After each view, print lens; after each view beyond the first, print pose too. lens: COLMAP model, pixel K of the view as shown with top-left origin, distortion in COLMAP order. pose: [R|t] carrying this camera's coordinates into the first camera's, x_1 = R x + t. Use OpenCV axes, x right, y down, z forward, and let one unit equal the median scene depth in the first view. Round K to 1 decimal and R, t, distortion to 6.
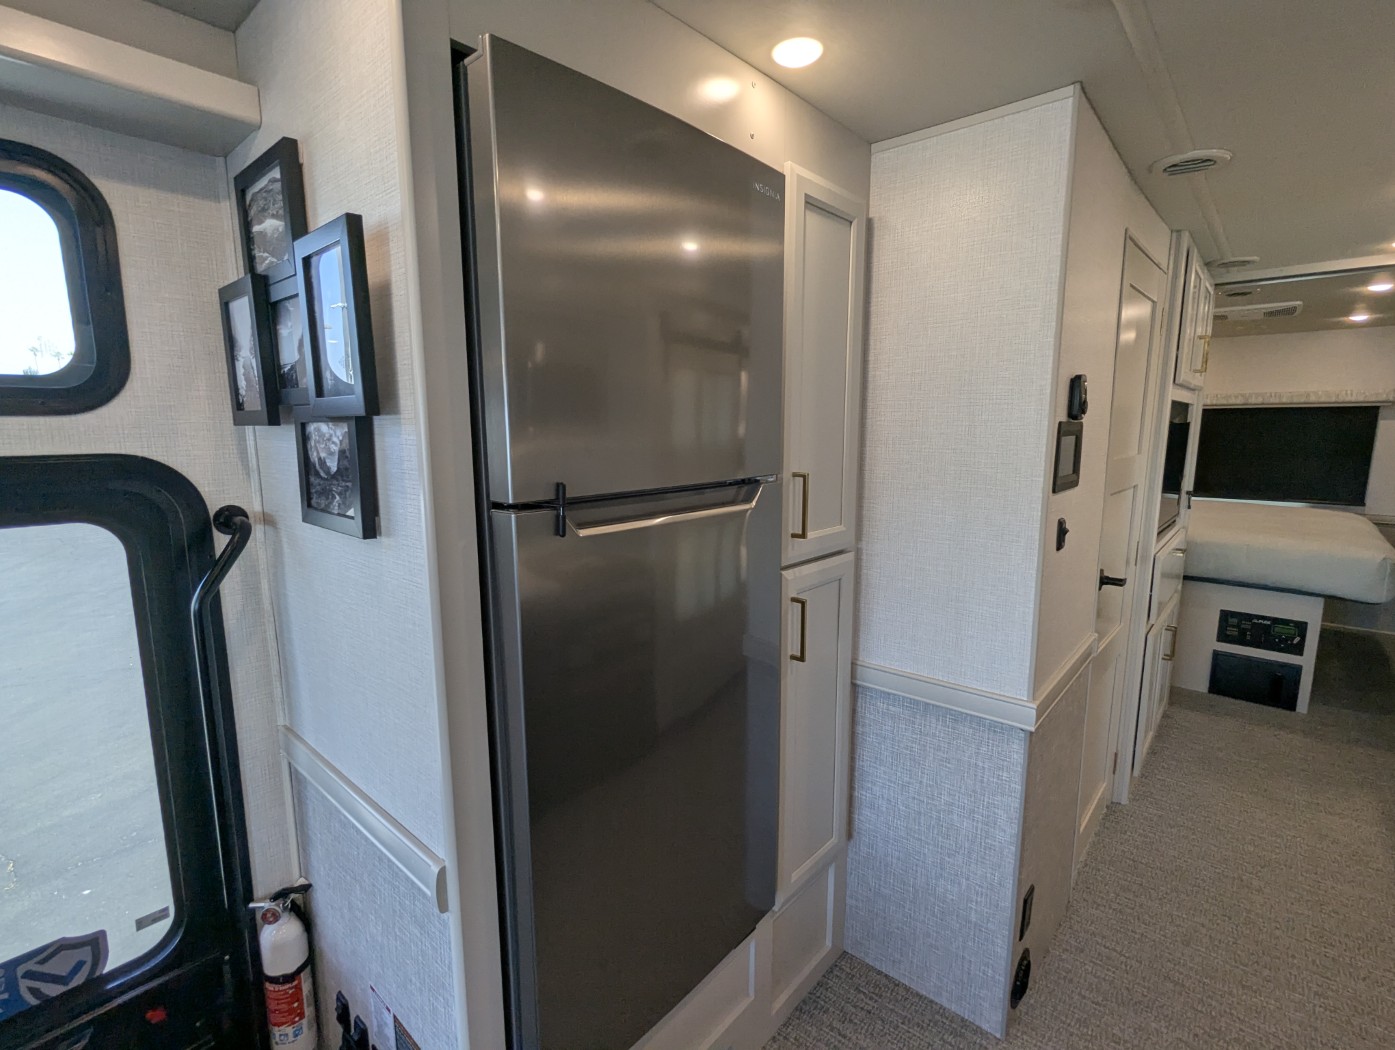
lens RADIAL K [[663.6, 0, 694.6], [0, 663.6, 526.7], [0, 0, 1]] dist [-0.000142, 0.000398]
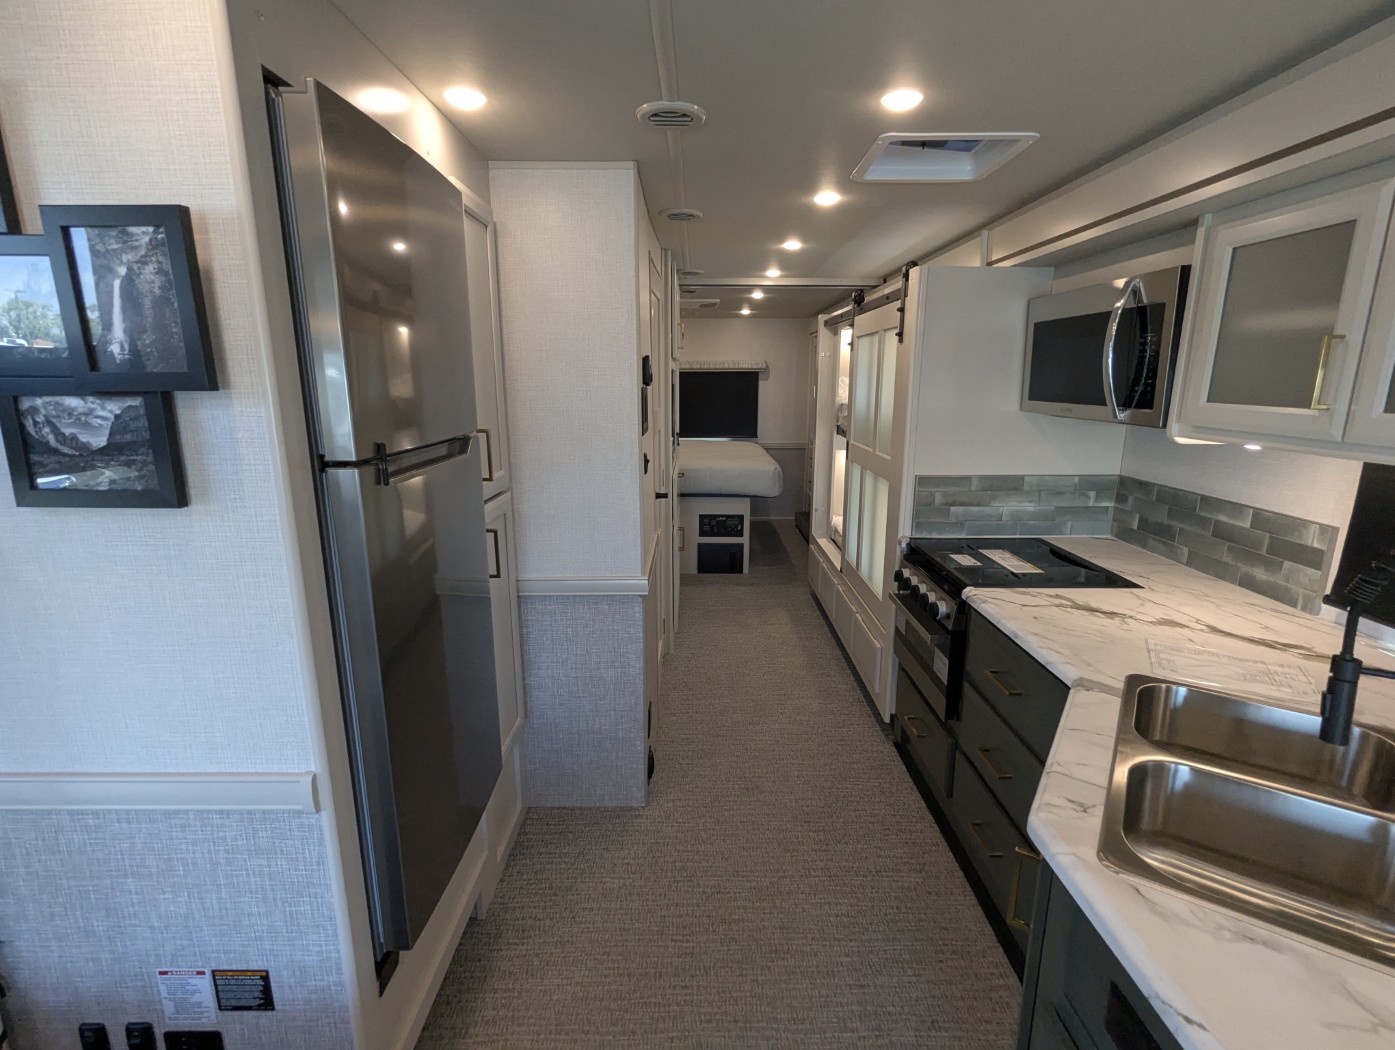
lens RADIAL K [[663.6, 0, 695.6], [0, 663.6, 528.7], [0, 0, 1]] dist [-0.000142, 0.000398]
pose [[0.750804, -0.142237, 0.645029, -0.166643], [0.099063, 0.989742, 0.102943, 0.007059], [-0.653054, -0.013391, 0.757193, -0.098464]]
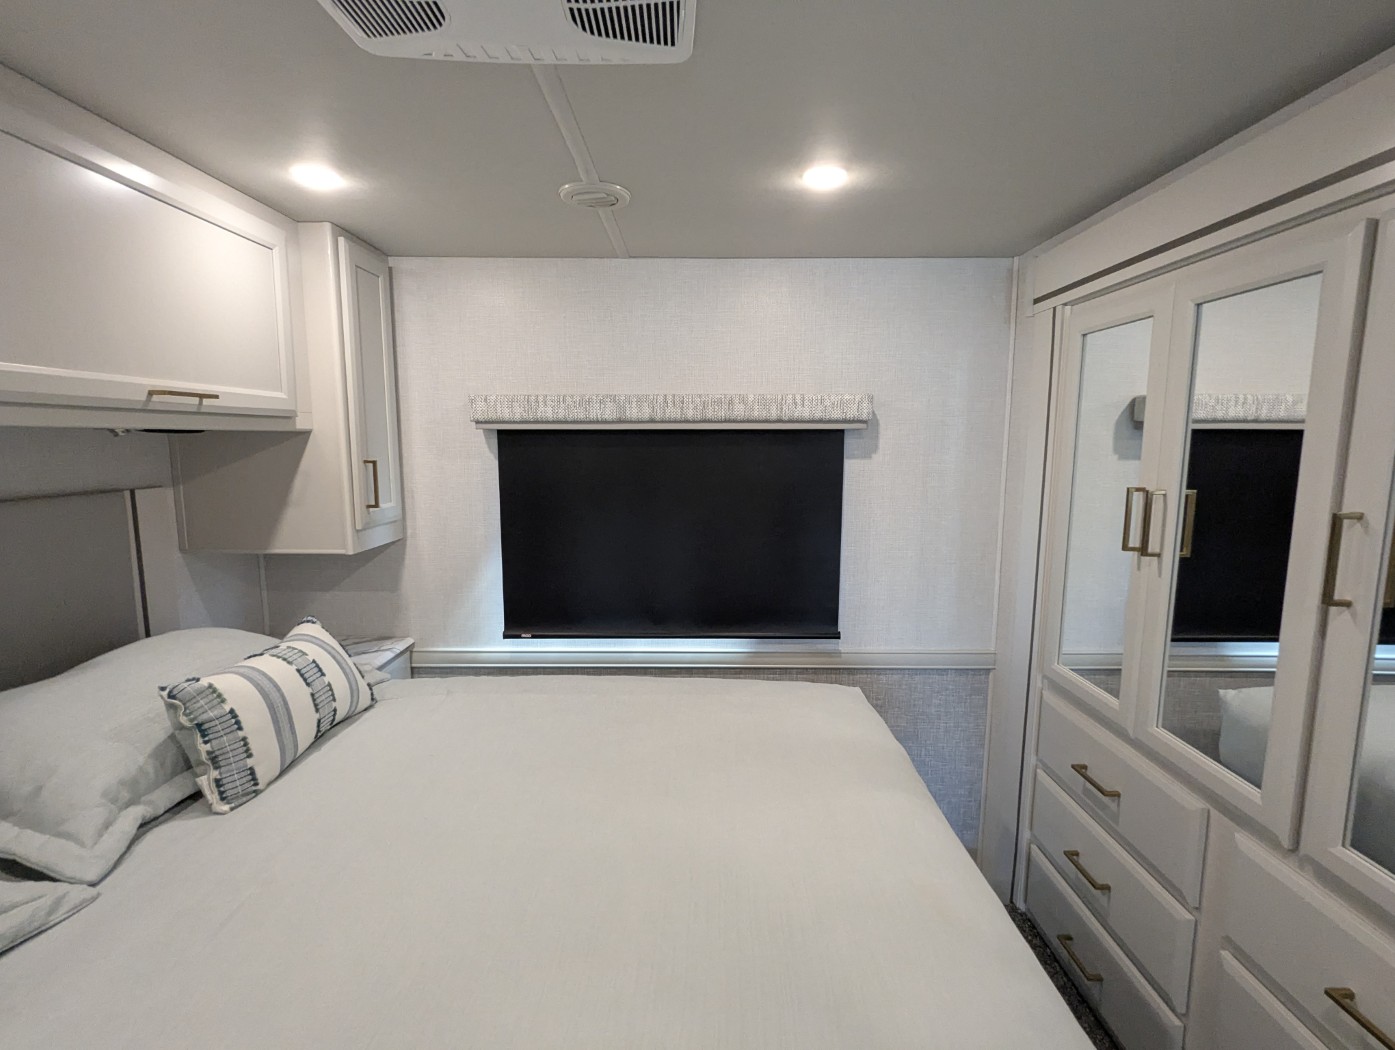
lens RADIAL K [[663.6, 0, 688.6], [0, 663.6, 522.7], [0, 0, 1]] dist [-0.000142, 0.000398]
pose [[0.758326, -0.078877, 0.647086, 0.924107], [0.096012, 0.995341, 0.008810, -0.189671], [-0.644766, 0.055447, 0.762366, 1.036295]]
